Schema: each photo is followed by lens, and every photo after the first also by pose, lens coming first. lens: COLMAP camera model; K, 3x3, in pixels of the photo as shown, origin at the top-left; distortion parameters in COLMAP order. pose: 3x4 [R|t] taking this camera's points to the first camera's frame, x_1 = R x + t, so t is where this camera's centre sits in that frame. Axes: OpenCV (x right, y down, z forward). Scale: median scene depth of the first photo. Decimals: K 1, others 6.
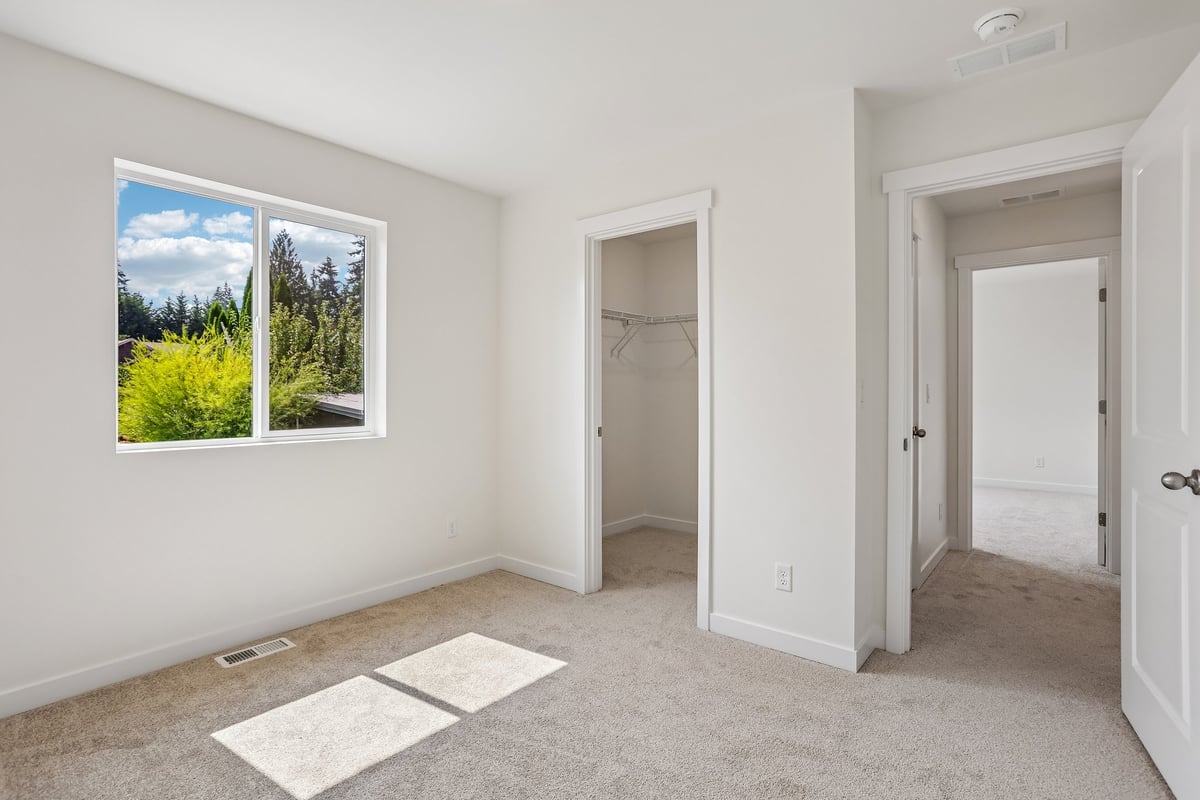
lens RADIAL K [[594.1, 0, 597.7], [0, 594.1, 395.1], [0, 0, 1]] dist [-0.042815, 0.030046]
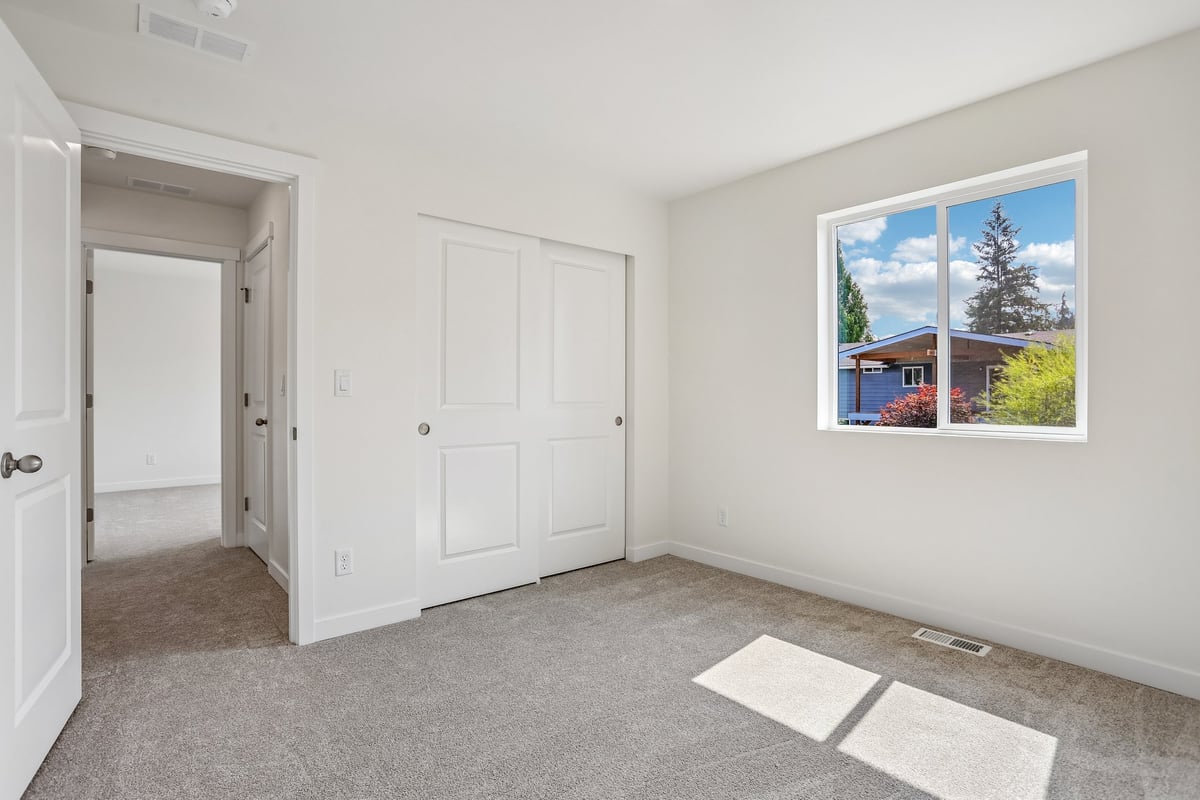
lens RADIAL K [[594.1, 0, 597.7], [0, 594.1, 395.1], [0, 0, 1]] dist [-0.042815, 0.030046]
pose [[-0.188949, 0.015160, -0.981870, 0.603141], [0.010630, 0.999854, 0.013392, -0.007467], [0.981929, -0.007907, -0.189082, 0.698780]]
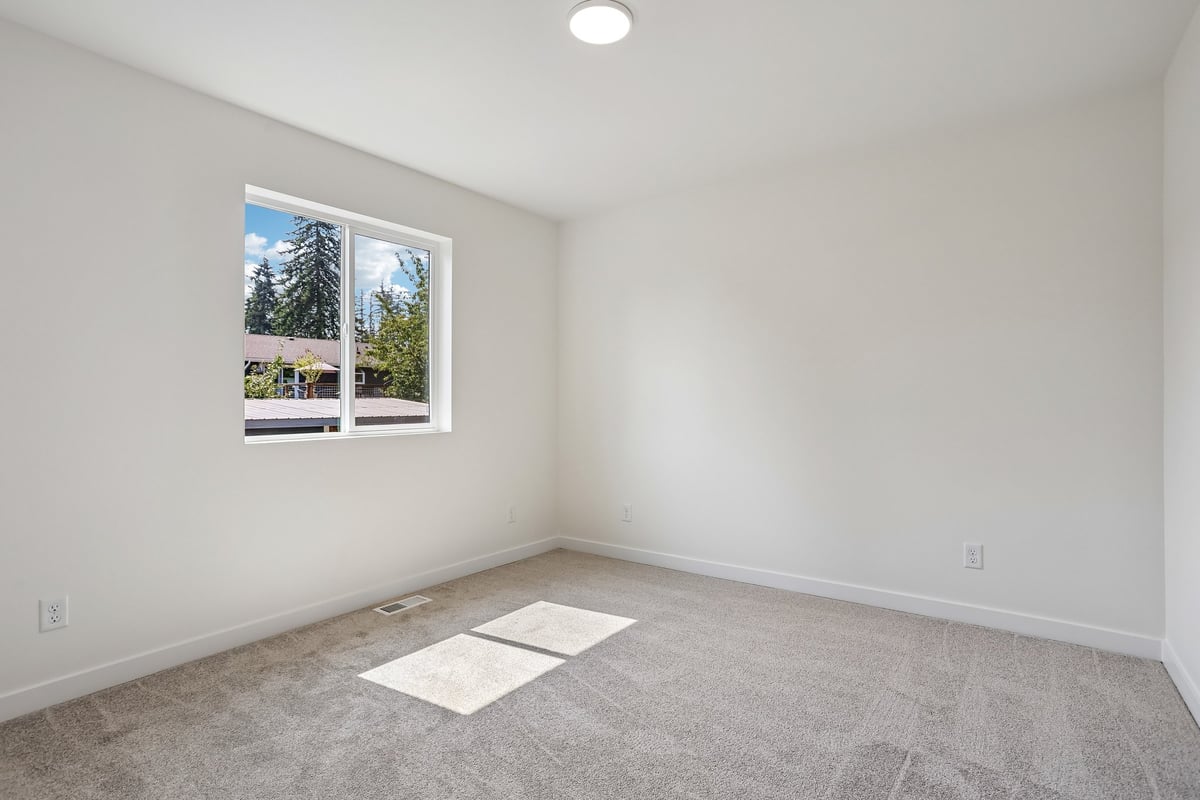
lens RADIAL K [[634.5, 0, 581.2], [0, 634.5, 394.3], [0, 0, 1]] dist [0.023069, 0.000785]
pose [[0.998787, 0.009306, 0.048359, -0.218121], [-0.009099, 0.999948, -0.004513, 0.002687], [-0.048398, 0.004068, 0.998820, -0.265310]]
